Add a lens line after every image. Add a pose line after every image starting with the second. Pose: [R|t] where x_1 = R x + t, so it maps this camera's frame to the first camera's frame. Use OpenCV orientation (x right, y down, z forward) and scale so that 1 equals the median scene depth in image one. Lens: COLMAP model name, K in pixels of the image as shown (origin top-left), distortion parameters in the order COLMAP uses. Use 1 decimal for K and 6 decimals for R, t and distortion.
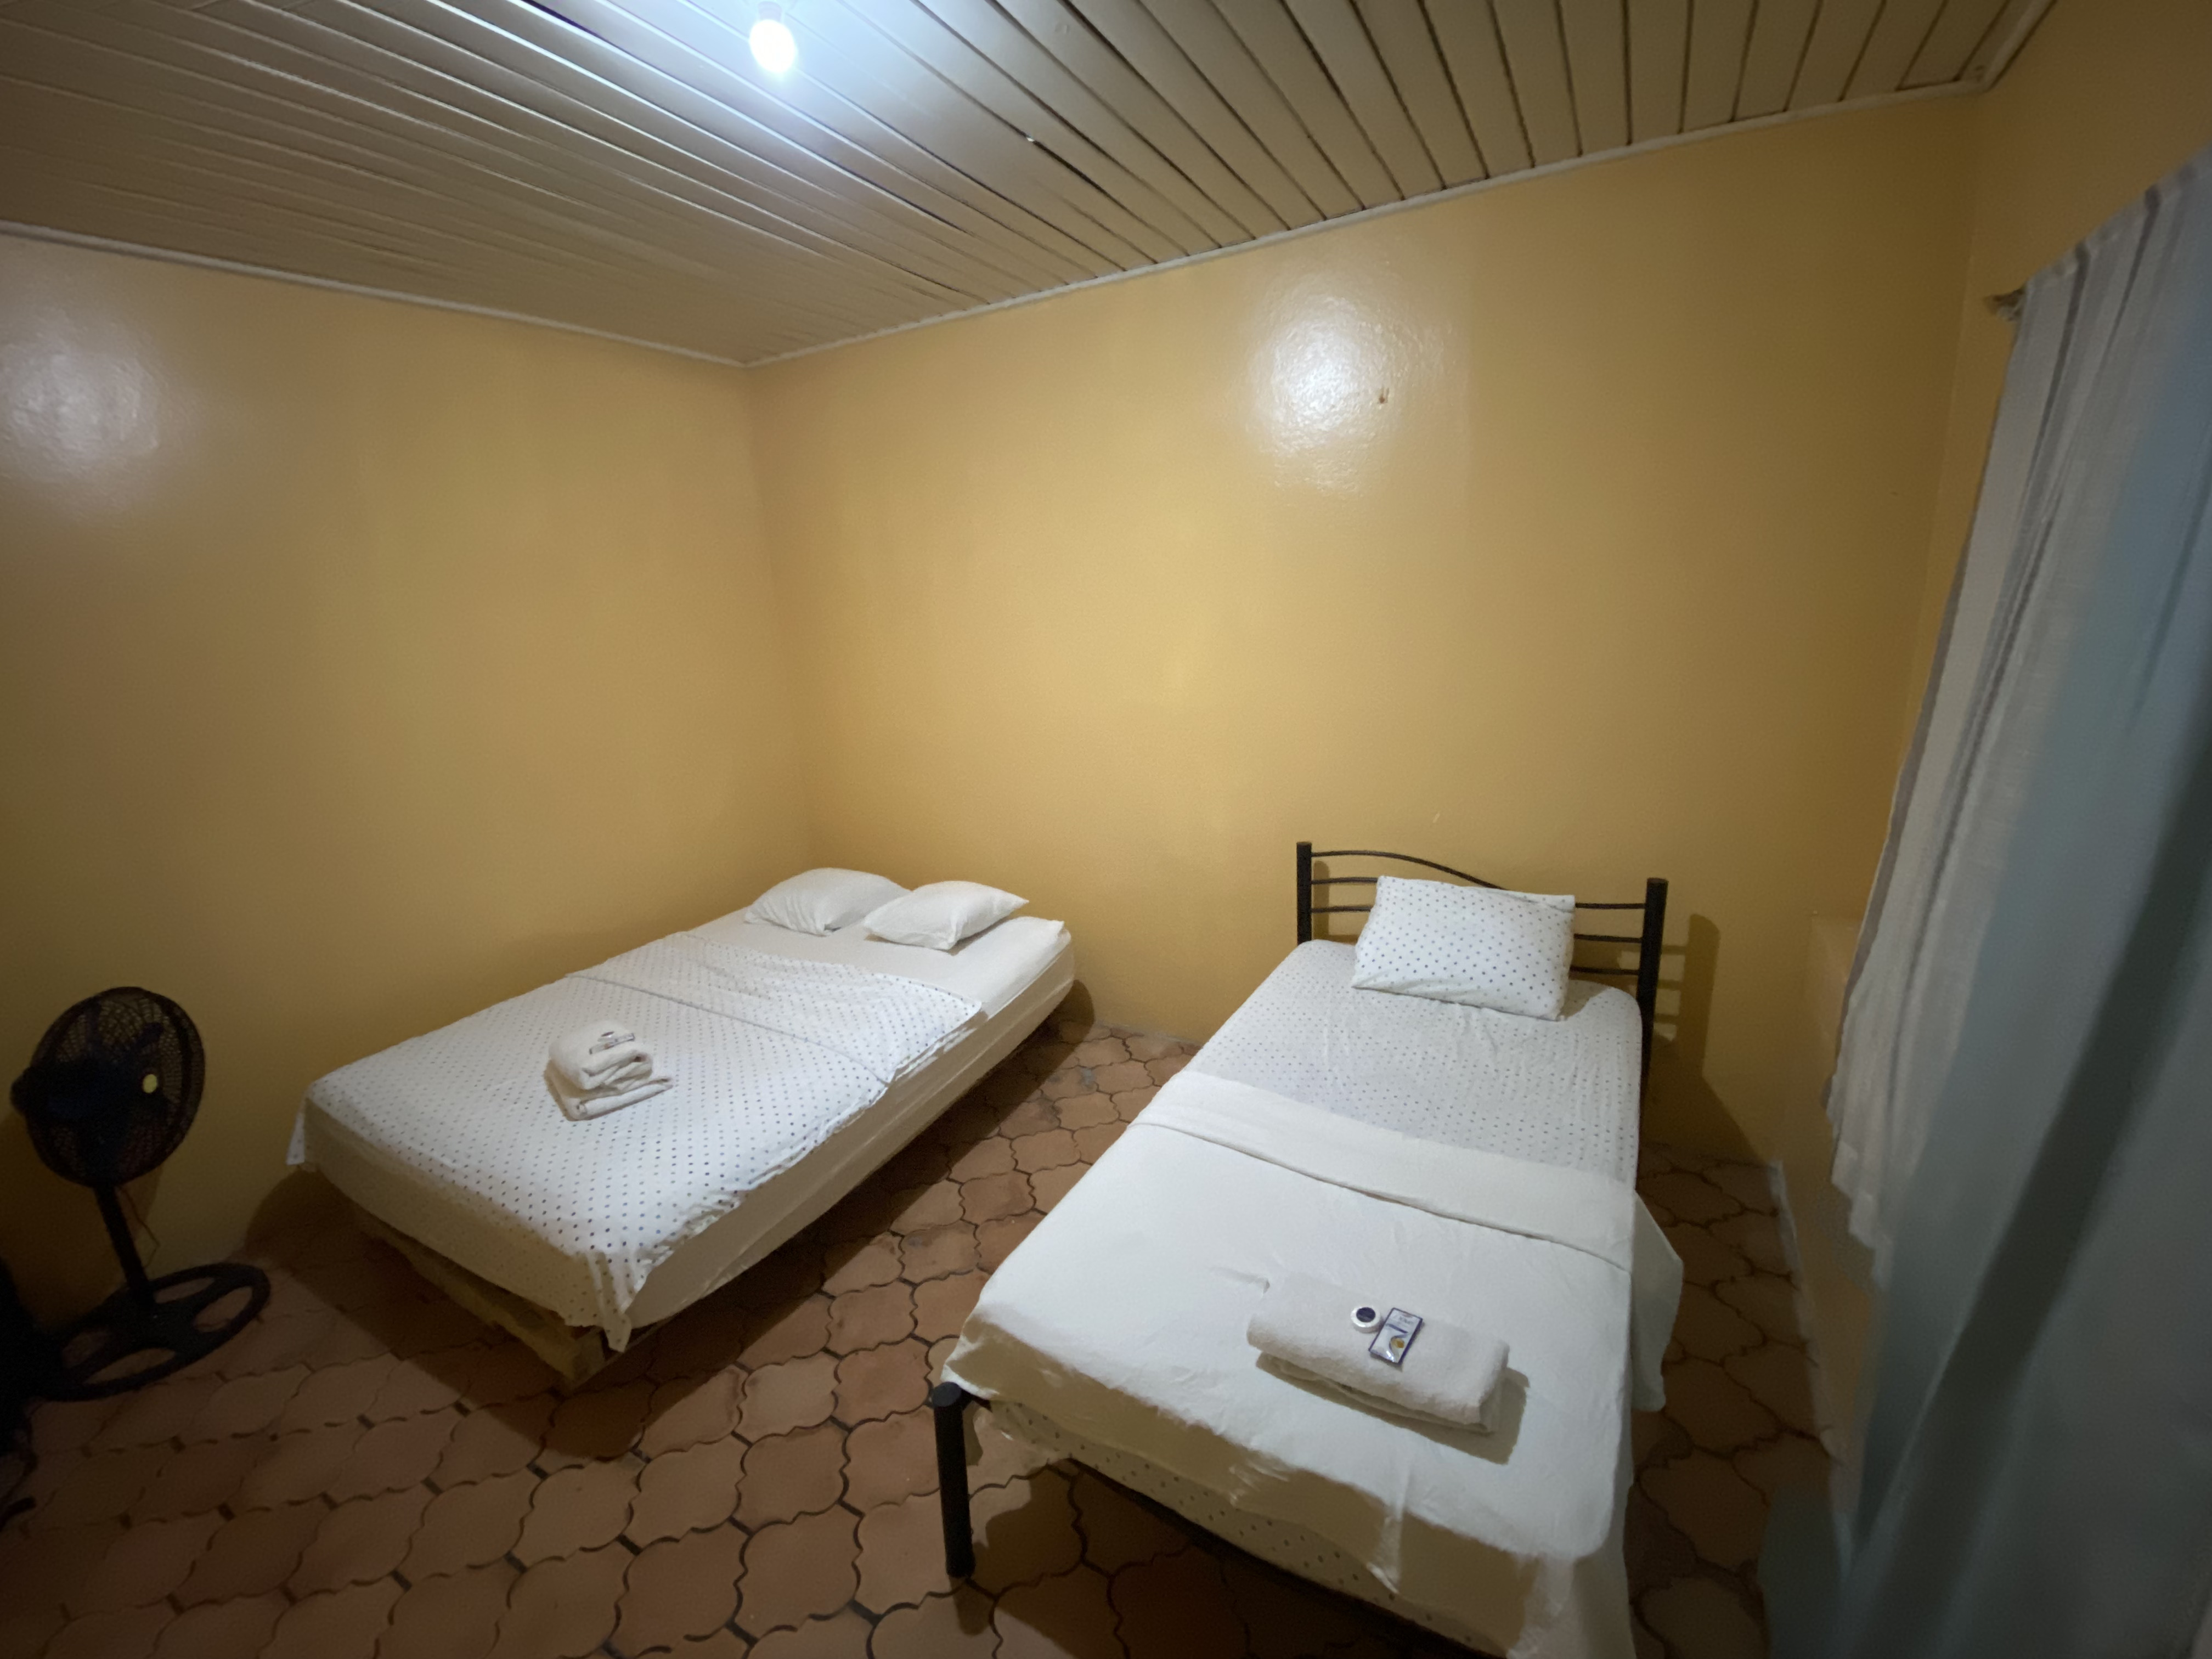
lens RADIAL K [[915.4, 0, 1103.3], [0, 915.4, 819.7], [0, 0, 1]] dist [-0.009279, -0.000167]
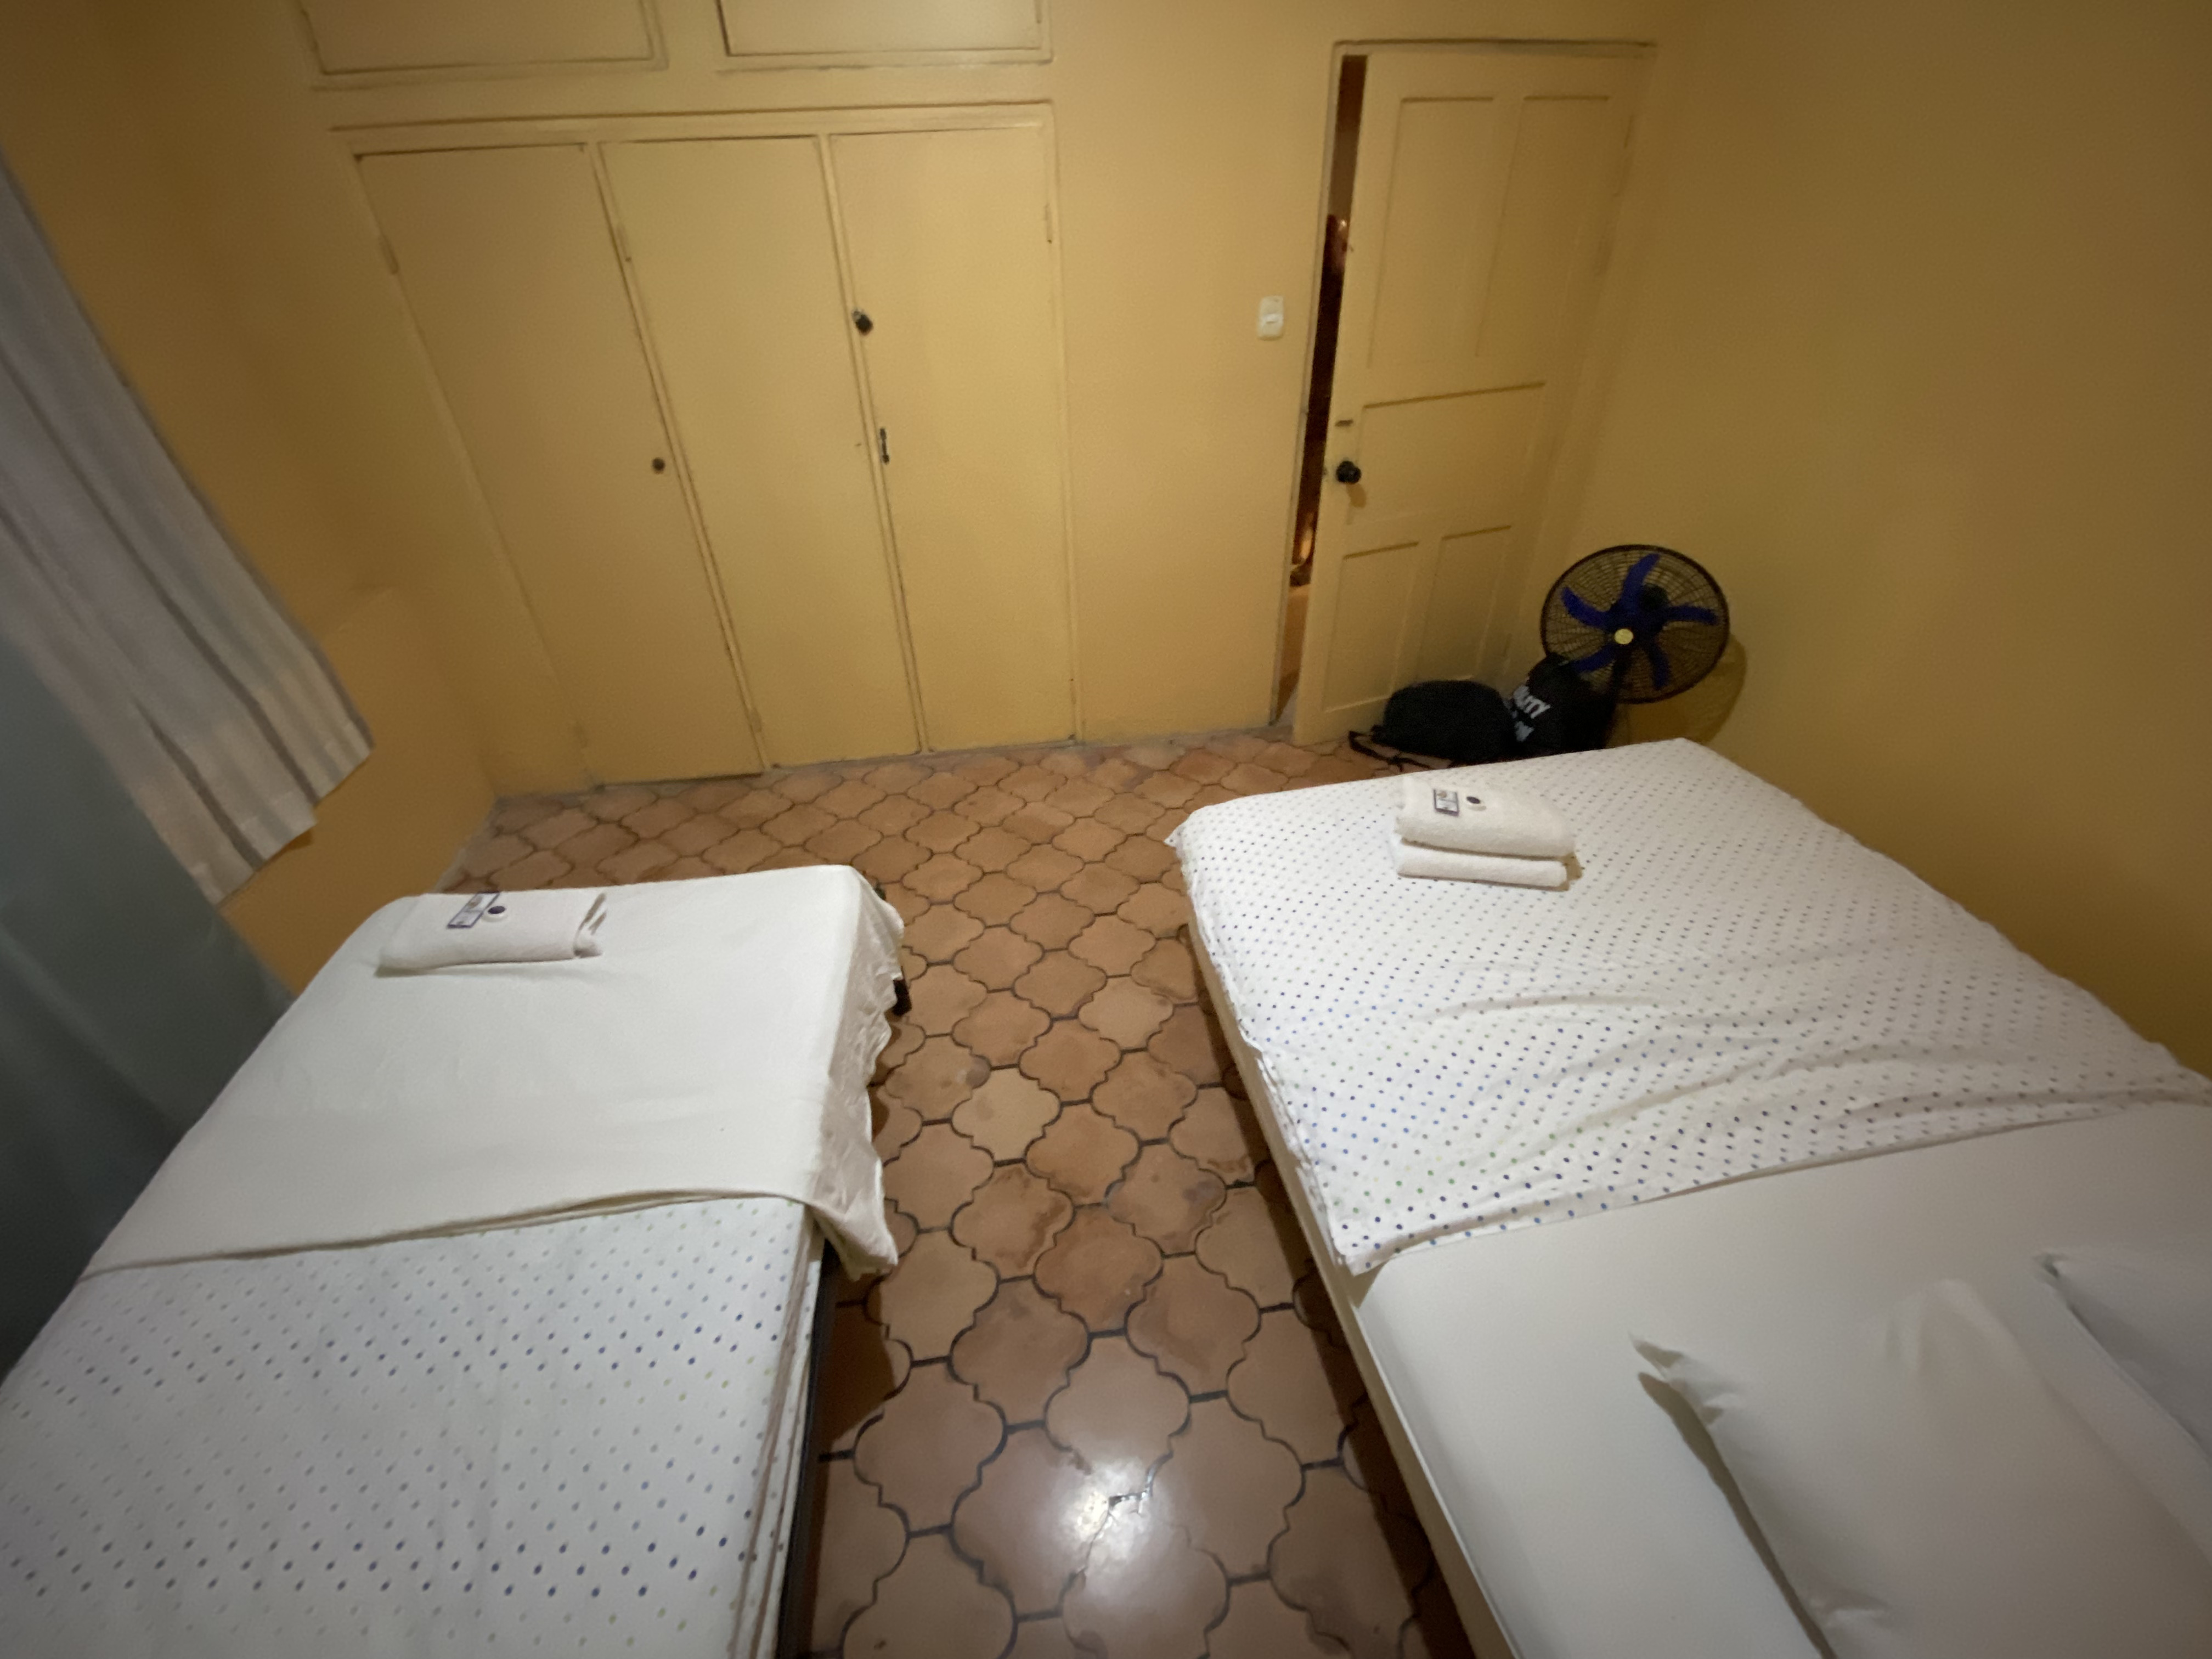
lens RADIAL K [[893.9, 0, 1106.0], [0, 893.9, 829.5], [0, 0, 1]] dist [-0.013203, -0.000091]
pose [[-0.787250, 0.398302, -0.470736, 0.106677], [-0.102127, 0.668635, 0.736544, -0.326490], [0.608118, 0.627919, -0.485706, 1.299134]]
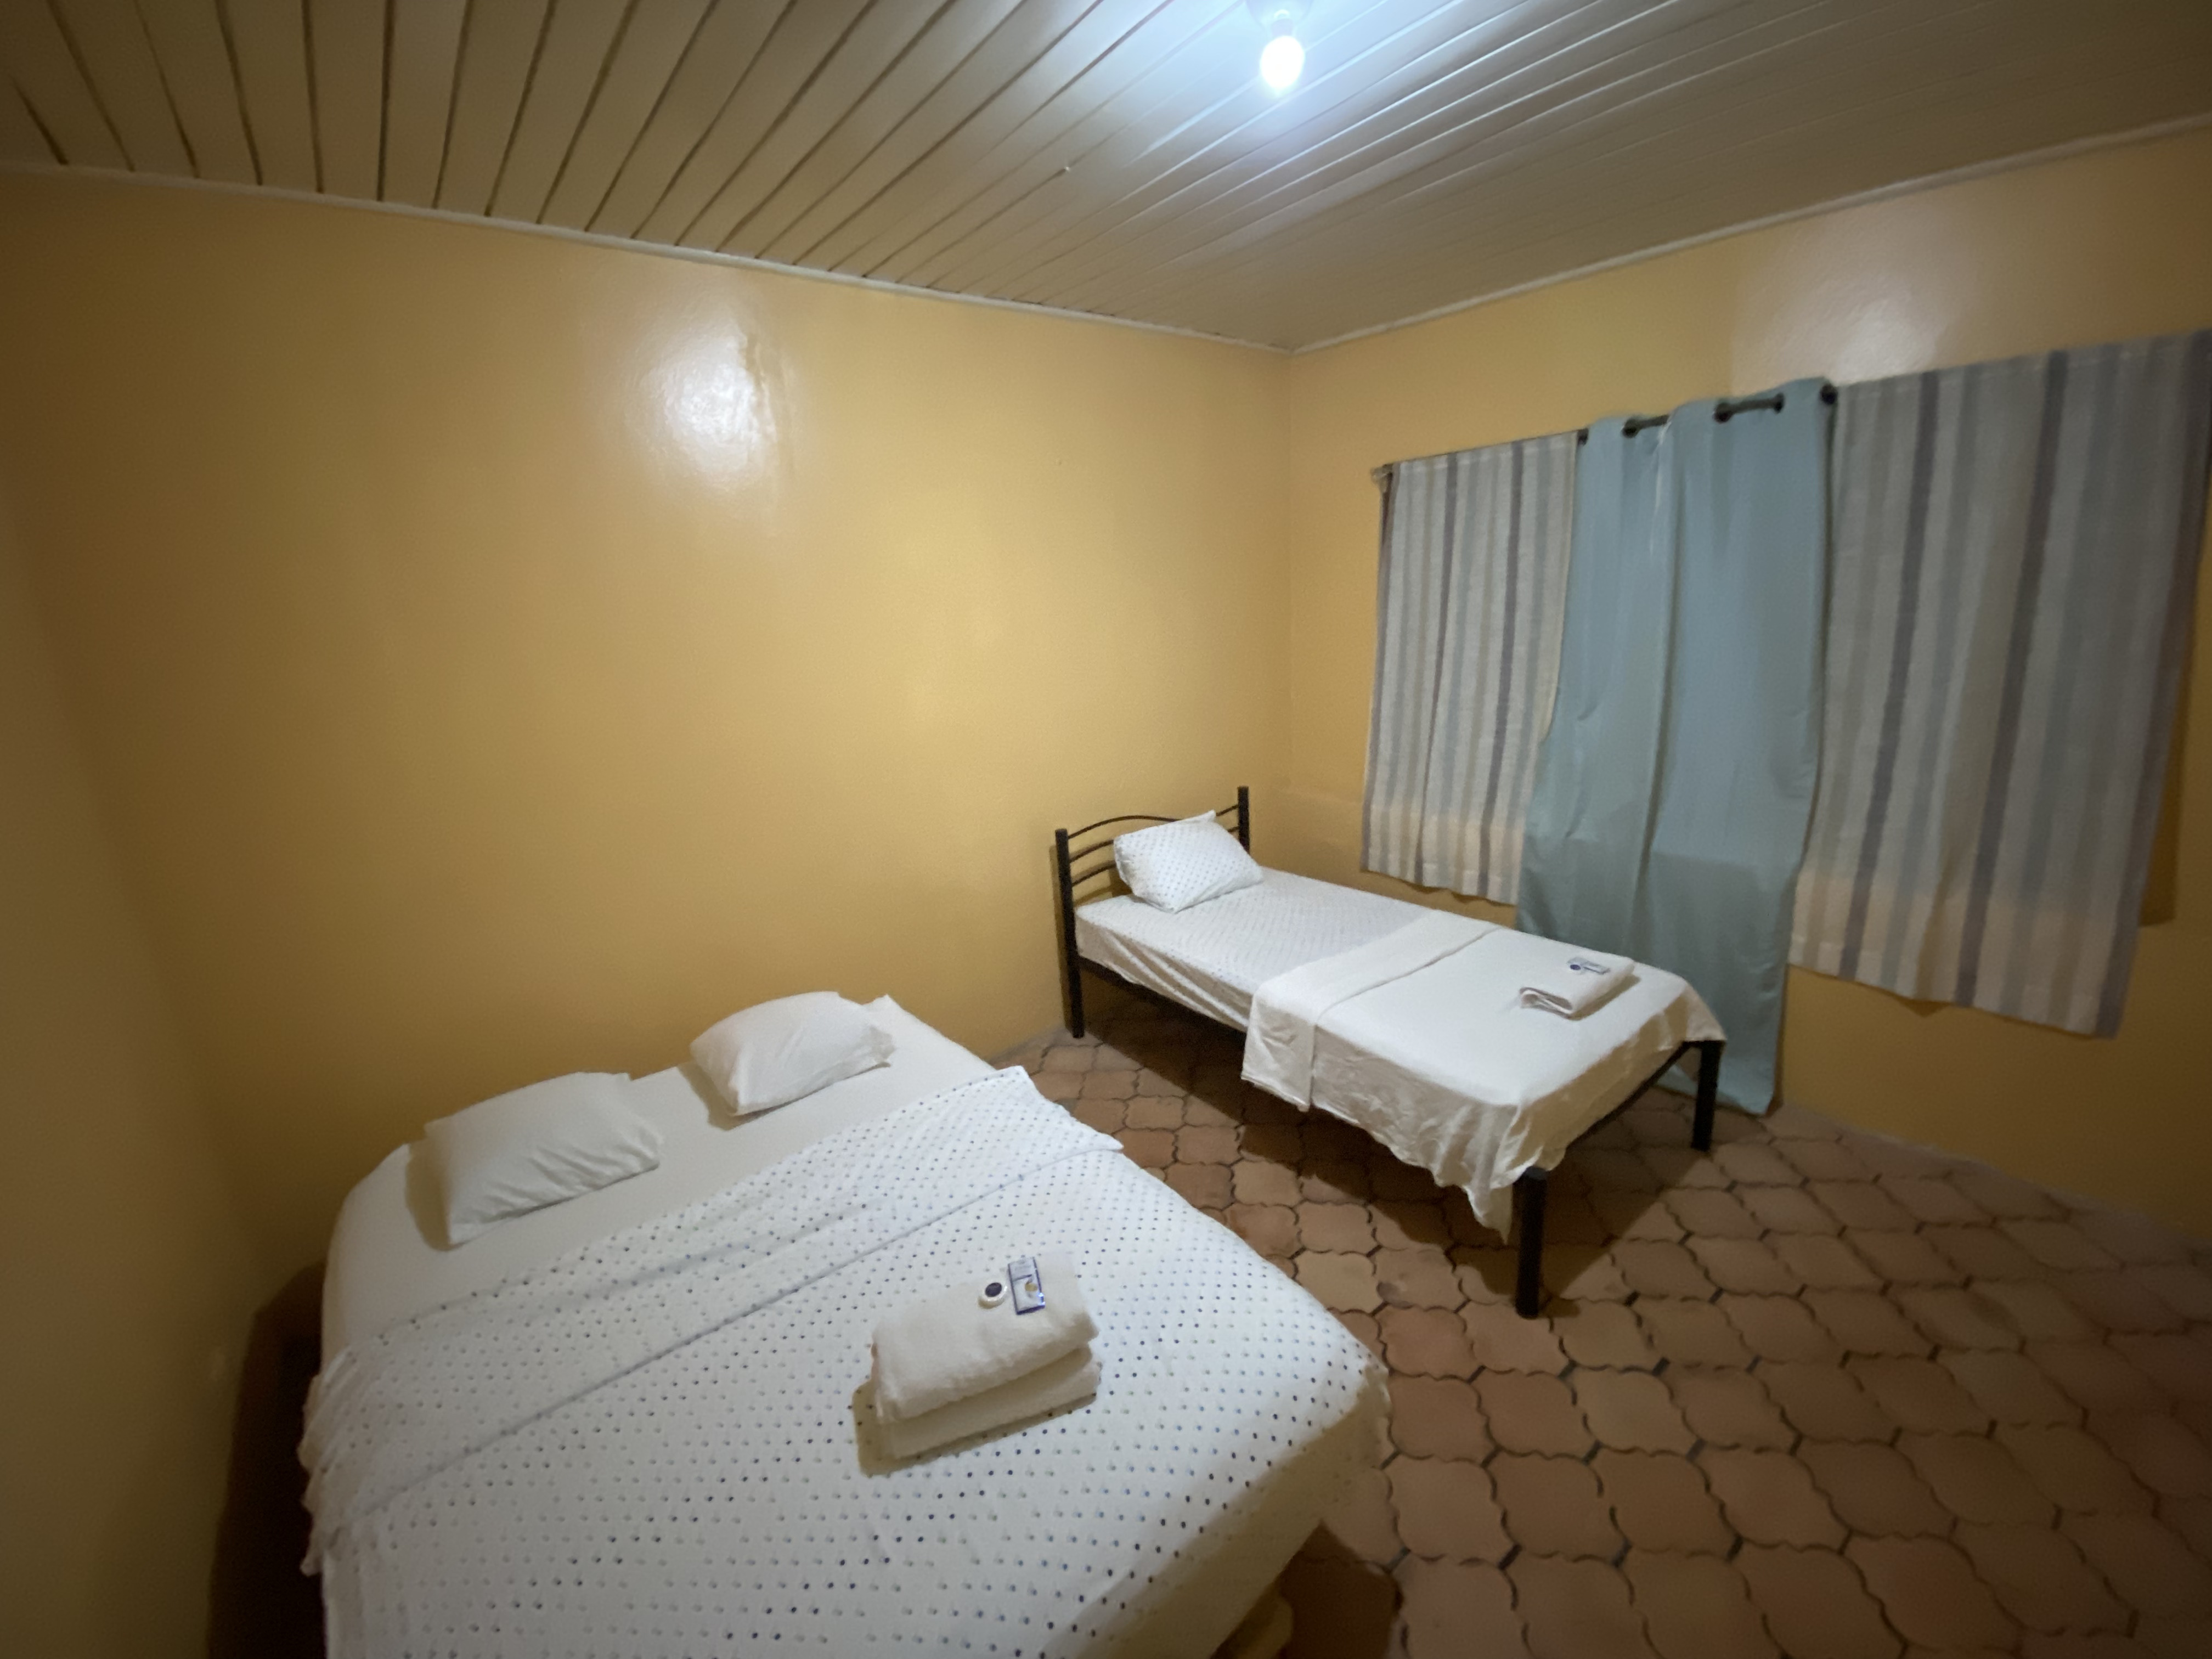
lens RADIAL K [[893.9, 0, 1106.0], [0, 893.9, 829.5], [0, 0, 1]] dist [-0.013203, -0.000091]
pose [[0.385447, -0.219710, 0.896191, -1.068035], [0.271404, 0.955271, 0.117465, -0.129210], [-0.881913, 0.197953, 0.427837, 0.648654]]
